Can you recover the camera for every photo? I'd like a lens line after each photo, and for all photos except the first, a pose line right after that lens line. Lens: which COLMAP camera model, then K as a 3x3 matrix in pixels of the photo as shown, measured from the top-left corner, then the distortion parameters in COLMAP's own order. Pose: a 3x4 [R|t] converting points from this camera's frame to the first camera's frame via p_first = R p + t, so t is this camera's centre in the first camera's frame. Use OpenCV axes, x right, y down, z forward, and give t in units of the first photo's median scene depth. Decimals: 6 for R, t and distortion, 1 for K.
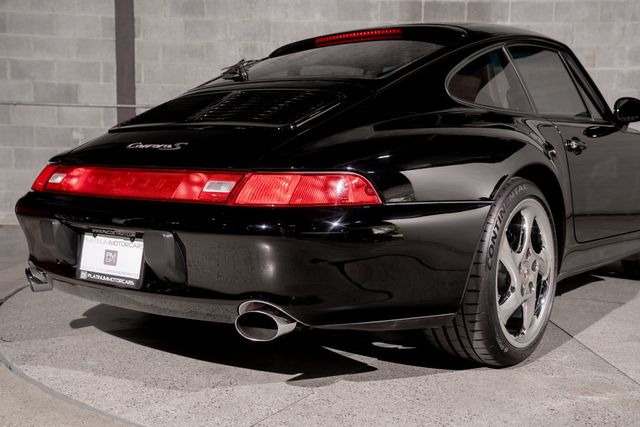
lens RADIAL K [[737.7, 0, 322.4], [0, 737.7, 212.9], [0, 0, 1]] dist [0.021064, 0.375110]
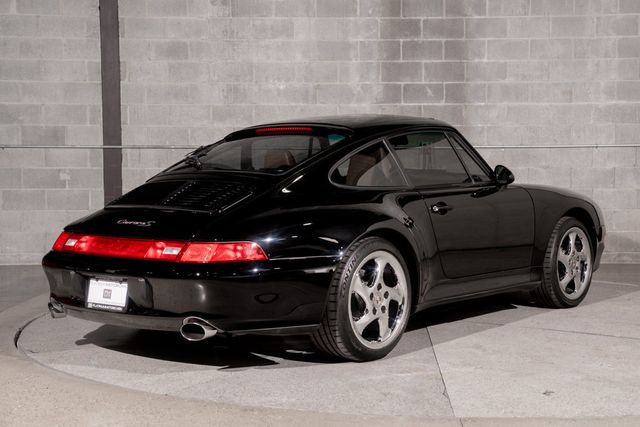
lens RADIAL K [[997.1, 0, 348.7], [0, 997.1, 201.9], [0, 0, 1]] dist [0.135679, 0.583528]
pose [[0.999587, -0.014632, -0.024746, 0.254265], [0.013843, 0.999400, -0.031738, -0.053684], [0.025196, 0.031382, 0.999190, -1.015930]]
